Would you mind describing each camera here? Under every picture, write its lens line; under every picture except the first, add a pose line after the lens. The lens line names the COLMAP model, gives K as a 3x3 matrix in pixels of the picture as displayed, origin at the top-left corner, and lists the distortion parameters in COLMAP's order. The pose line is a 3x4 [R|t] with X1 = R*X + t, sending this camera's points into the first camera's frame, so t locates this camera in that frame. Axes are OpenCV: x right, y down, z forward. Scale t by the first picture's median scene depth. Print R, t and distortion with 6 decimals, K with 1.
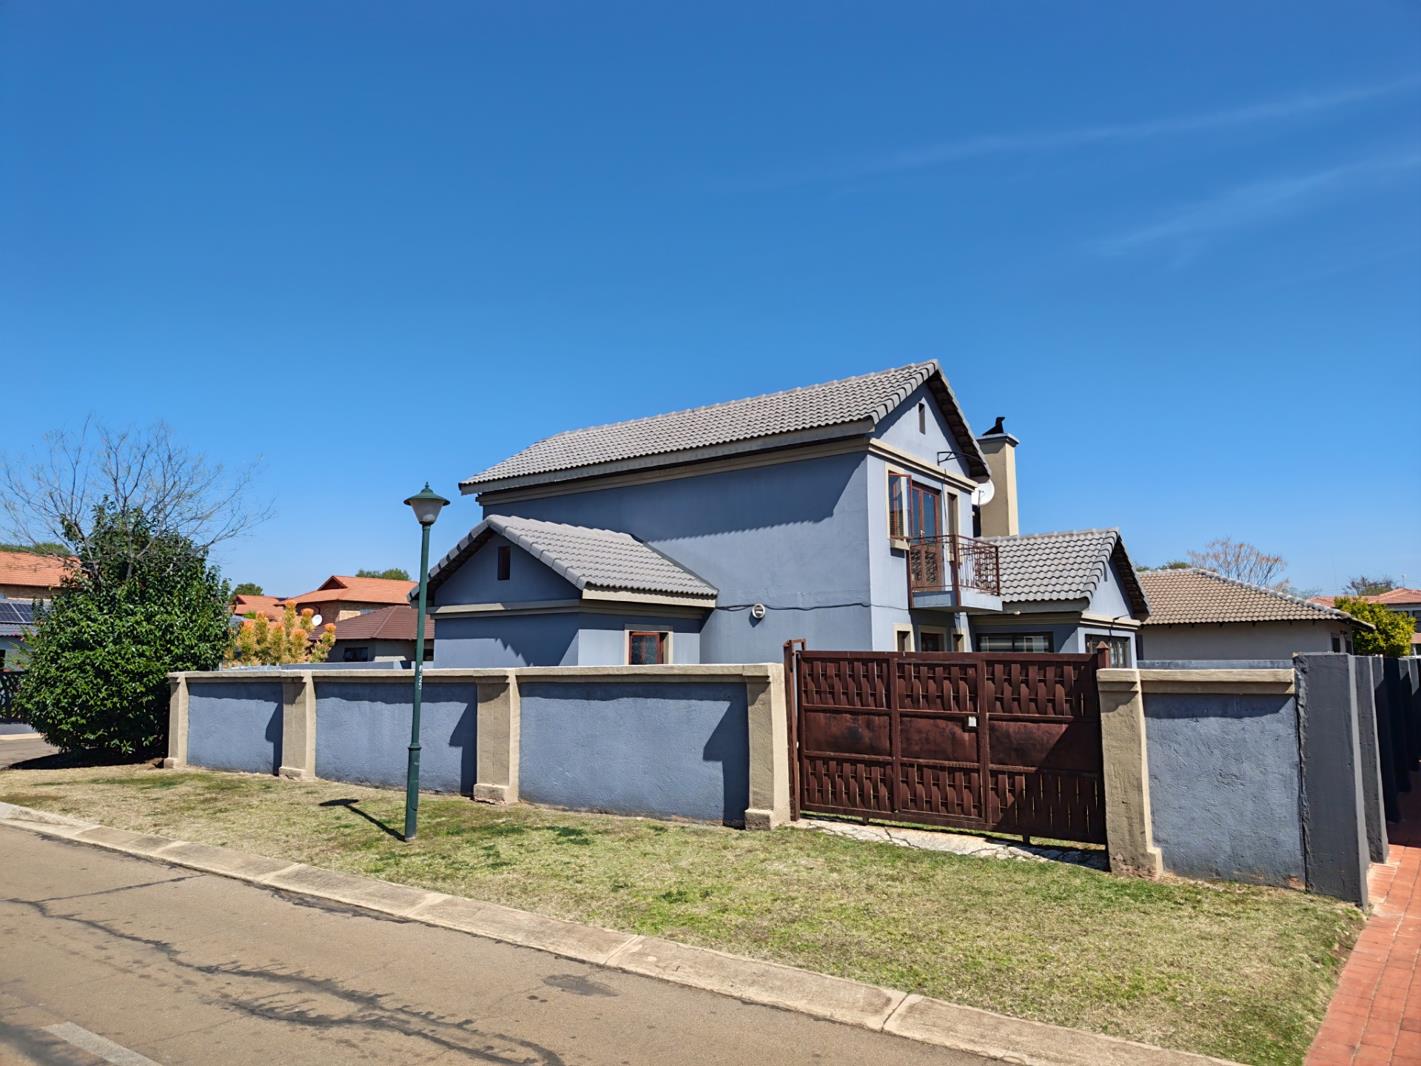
lens RADIAL K [[944.7, 0, 710.5], [0, 944.7, 533.0], [0, 0, 1]] dist [-0.000041, -0.000612]
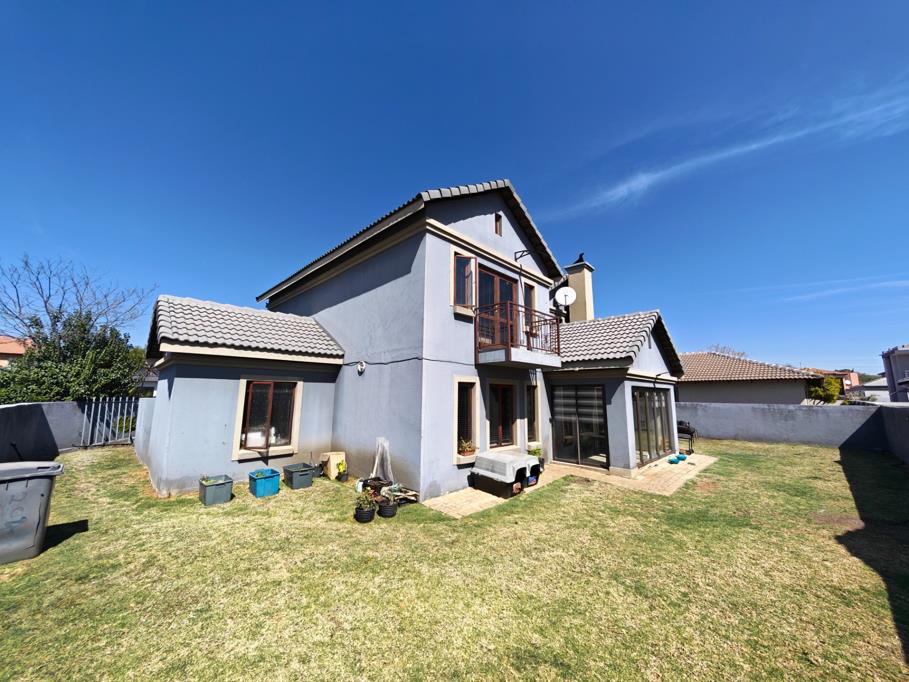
lens RADIAL K [[339.5, 0, 454.5], [0, 339.5, 341.0], [0, 0, 1]] dist [-0.001621, 0.000043]
pose [[0.988936, -0.010460, -0.147971, 0.229267], [0.007018, 0.999693, -0.023762, 0.055412], [0.148174, 0.022460, 0.988706, 0.511119]]
